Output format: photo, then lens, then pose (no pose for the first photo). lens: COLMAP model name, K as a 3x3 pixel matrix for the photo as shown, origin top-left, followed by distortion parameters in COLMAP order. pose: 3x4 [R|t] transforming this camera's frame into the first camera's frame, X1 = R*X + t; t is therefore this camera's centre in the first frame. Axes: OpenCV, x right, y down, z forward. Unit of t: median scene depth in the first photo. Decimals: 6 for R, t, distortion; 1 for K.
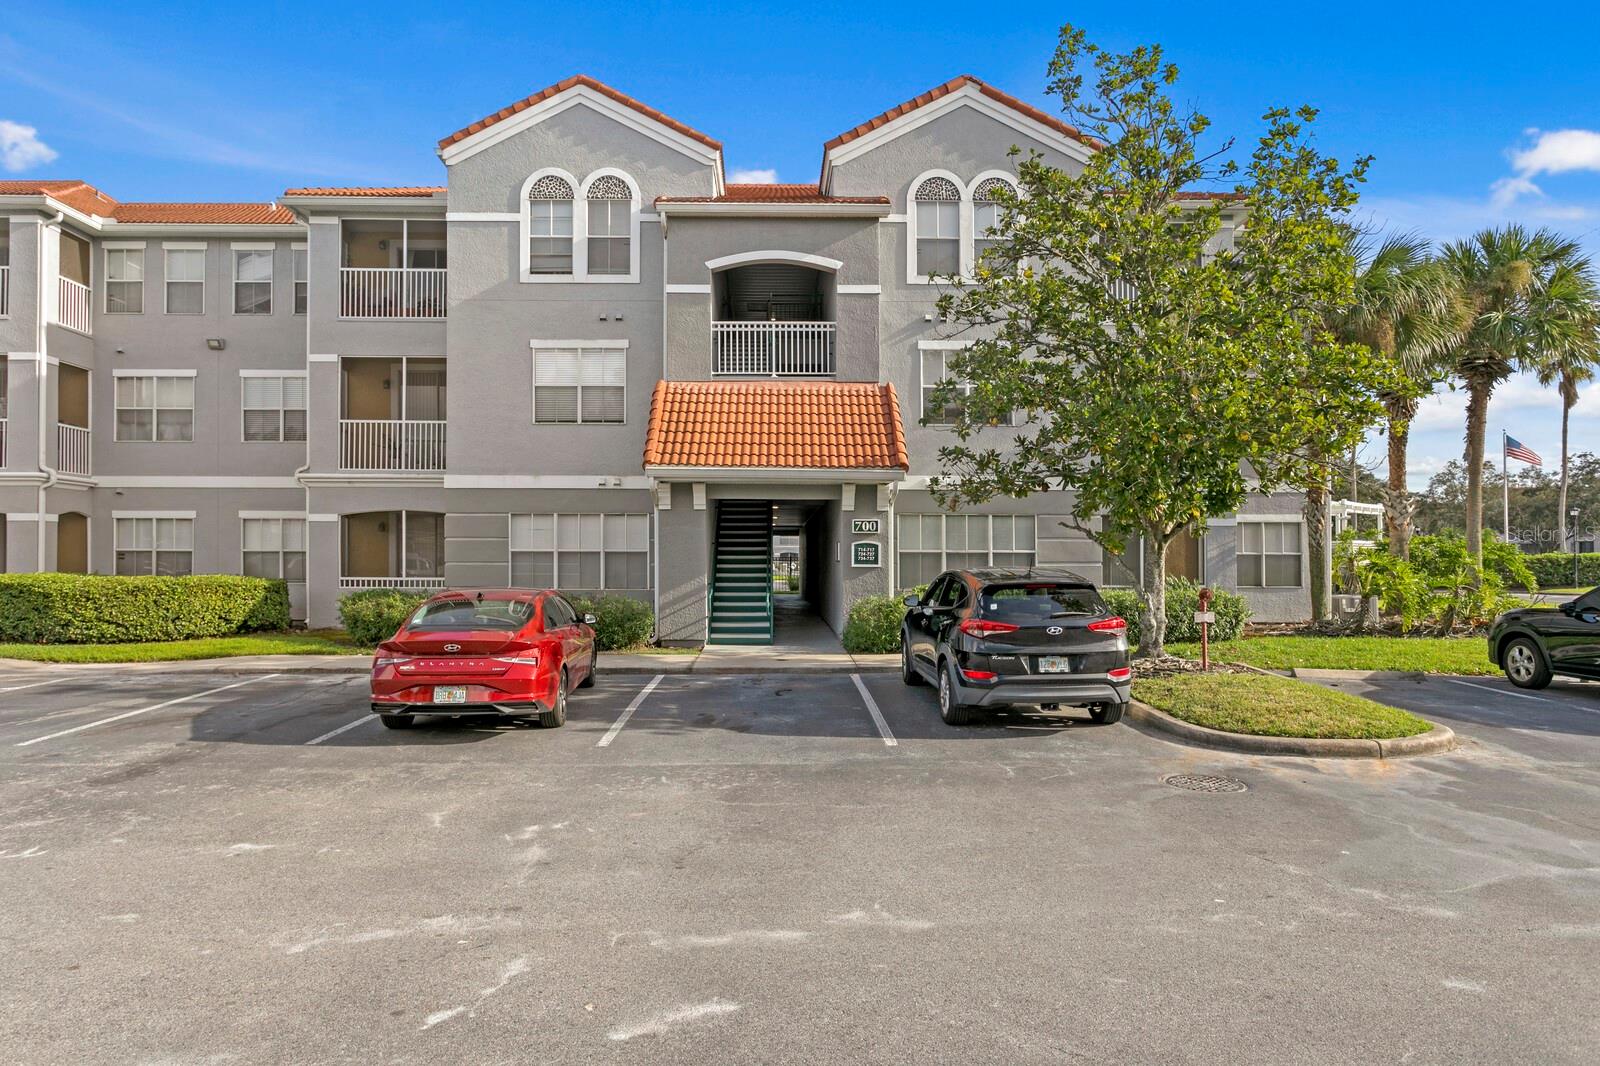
lens RADIAL K [[1009.7, 0, 800.0], [0, 1009.7, 533.0], [0, 0, 1]] dist [-0.004809, -0.001643]
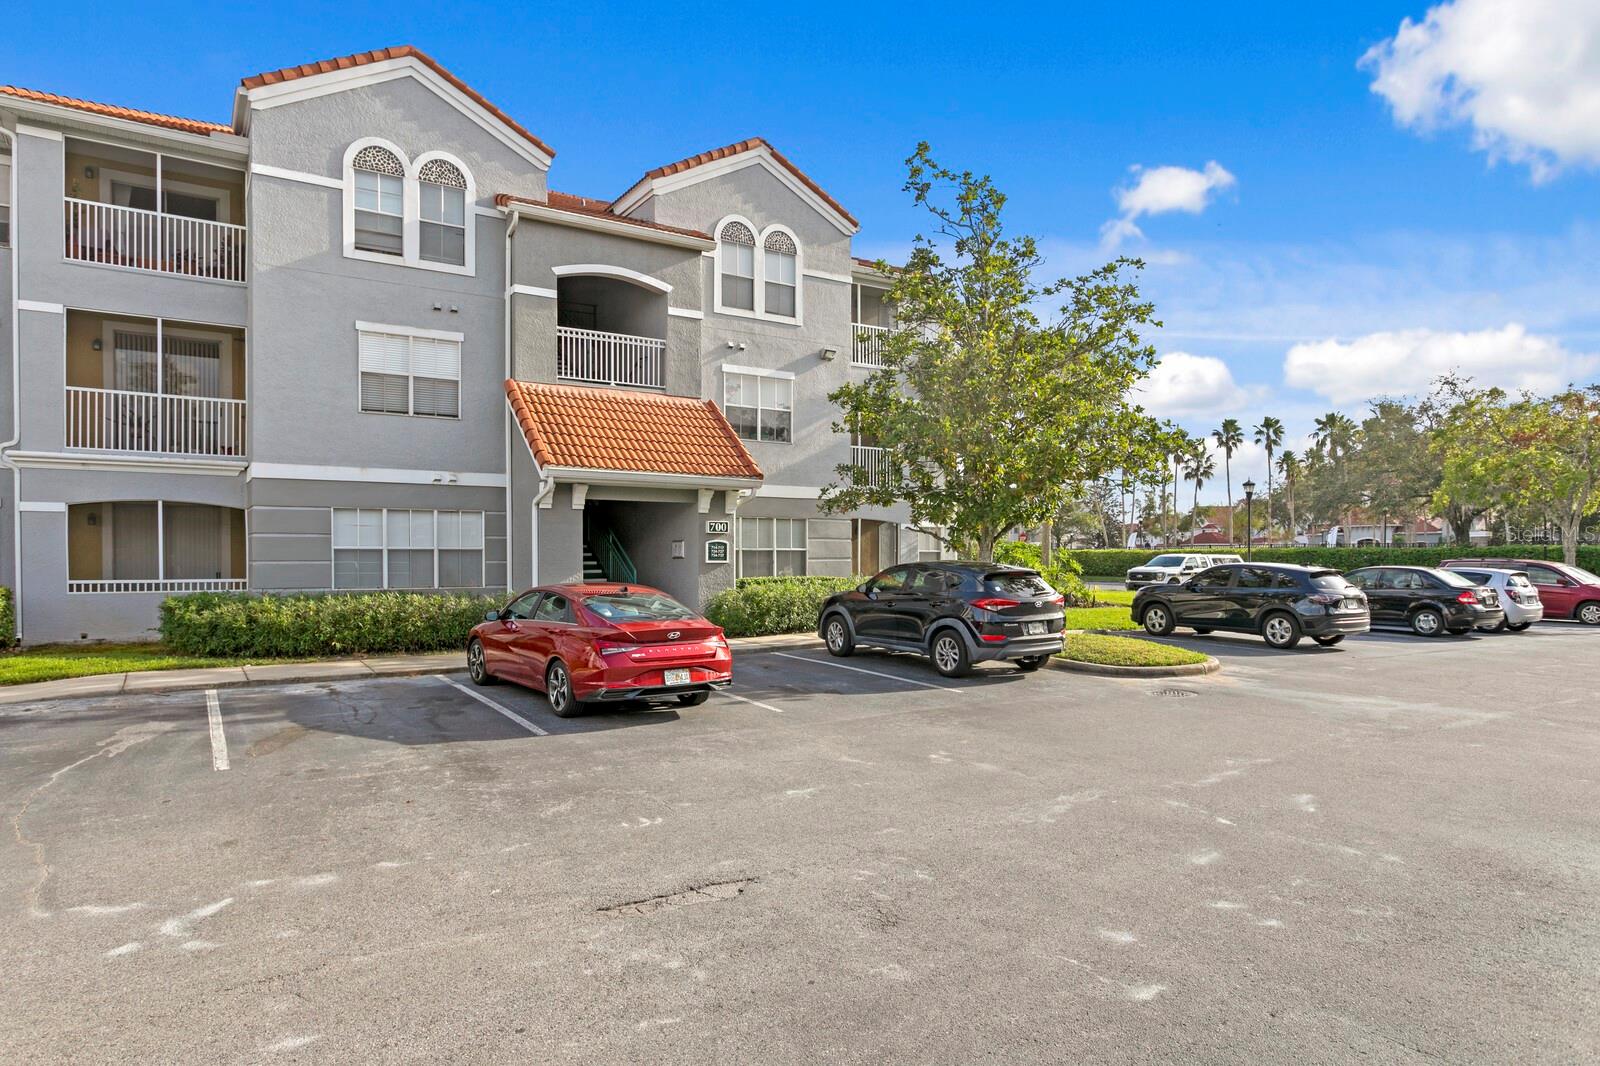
lens RADIAL K [[1014.6, 0, 800.1], [0, 1014.6, 554.4], [0, 0, 1]] dist [-0.002385, 0.001885]
pose [[0.833791, -0.002898, 0.552073, -0.441758], [-0.009933, 0.999746, 0.020250, 0.000062], [-0.551991, -0.022368, 0.833550, -0.005869]]
